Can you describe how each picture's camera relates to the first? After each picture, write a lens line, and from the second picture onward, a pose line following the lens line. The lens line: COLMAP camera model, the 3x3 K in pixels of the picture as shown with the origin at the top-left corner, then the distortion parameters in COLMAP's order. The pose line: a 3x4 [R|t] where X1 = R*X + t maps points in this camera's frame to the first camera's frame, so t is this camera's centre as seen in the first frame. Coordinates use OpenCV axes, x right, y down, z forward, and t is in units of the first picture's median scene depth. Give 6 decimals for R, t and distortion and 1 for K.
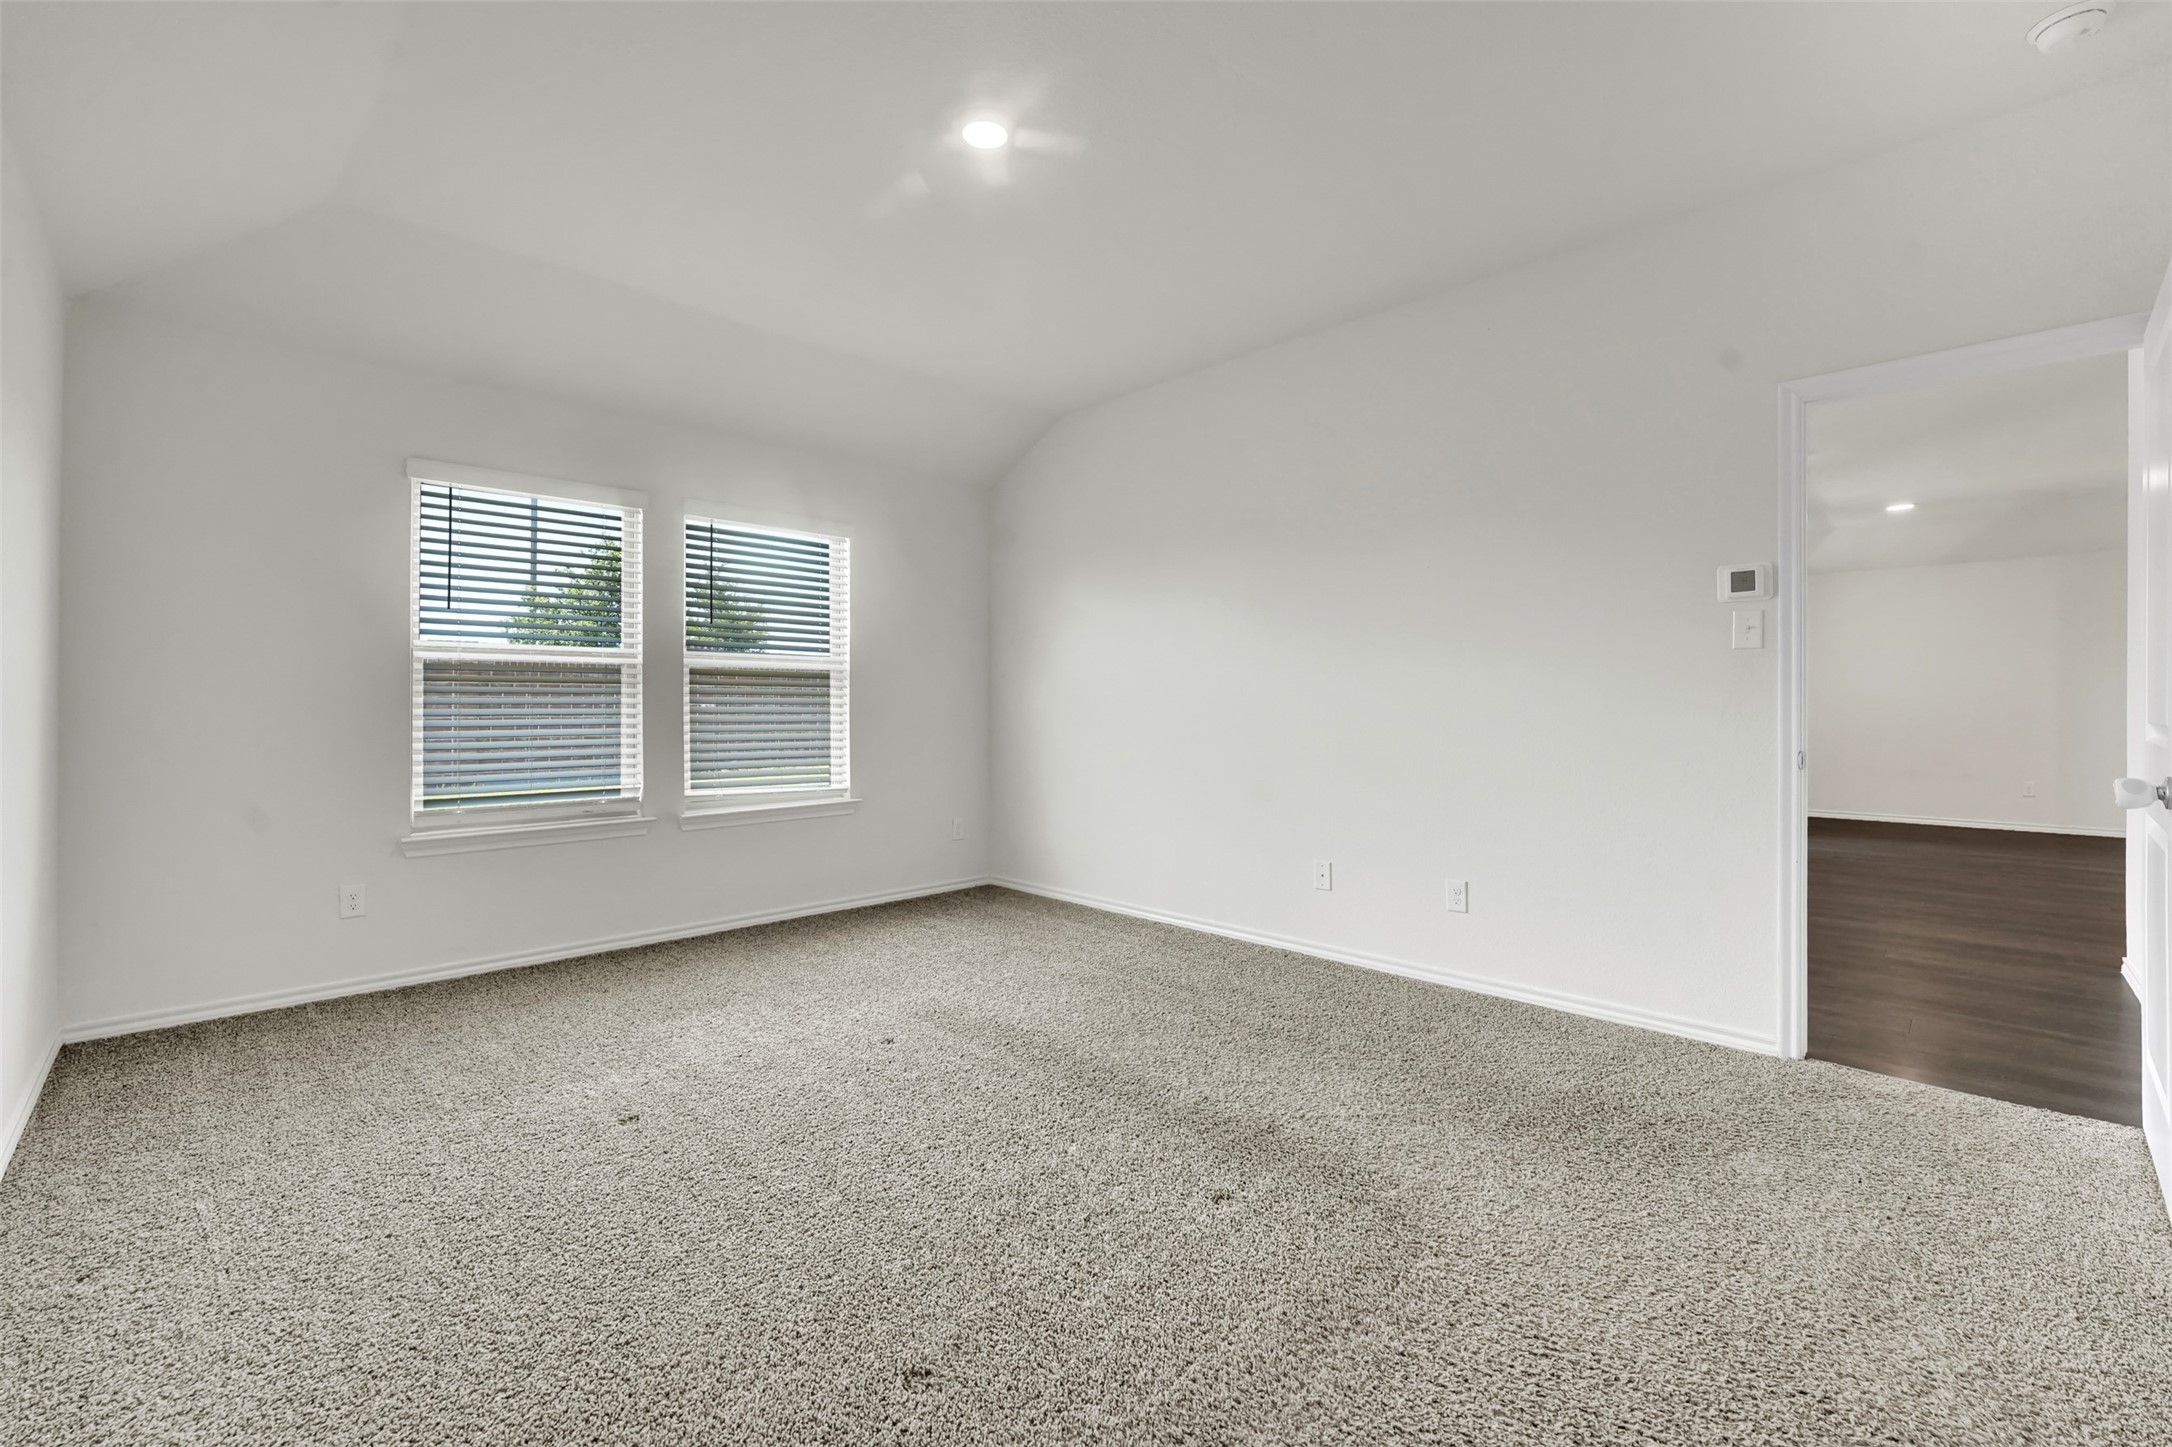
lens RADIAL K [[919.2, 0, 1068.6], [0, 919.2, 691.1], [0, 0, 1]] dist [-0.001130, -0.000252]
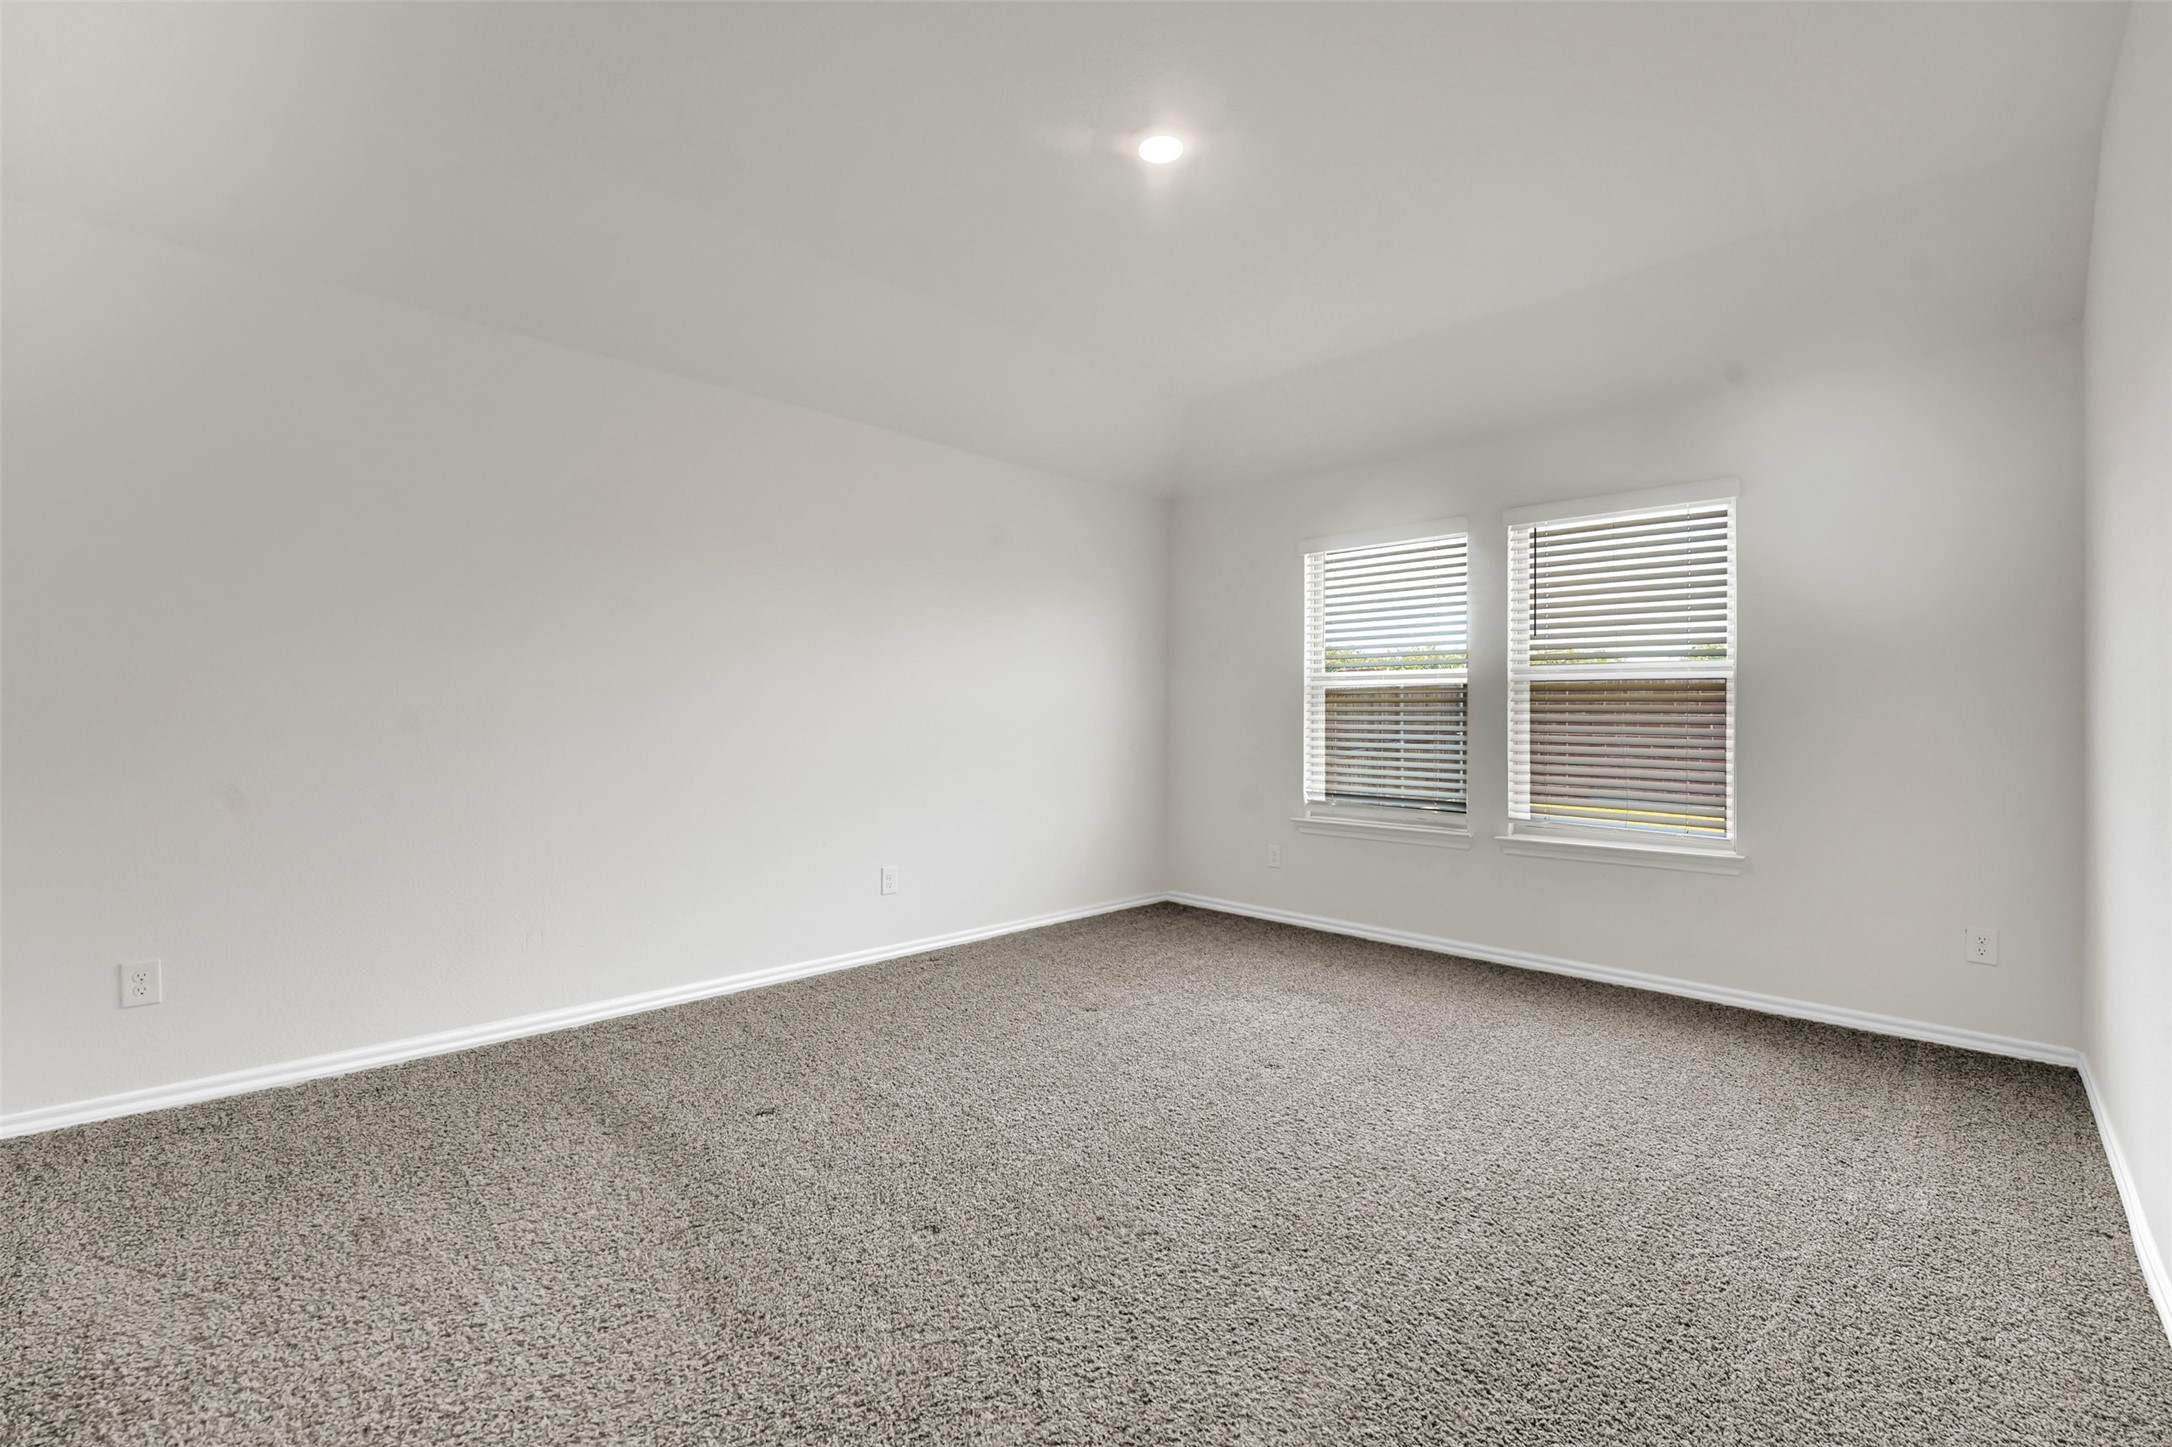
lens RADIAL K [[936.5, 0, 1086.0], [0, 936.5, 723.5], [0, 0, 1]] dist [-0.002215, 0.000047]
pose [[0.033605, 0.006623, -0.999413, 0.481469], [0.005474, 0.999962, 0.006810, 0.005254], [0.999420, -0.005700, 0.033568, 0.462838]]
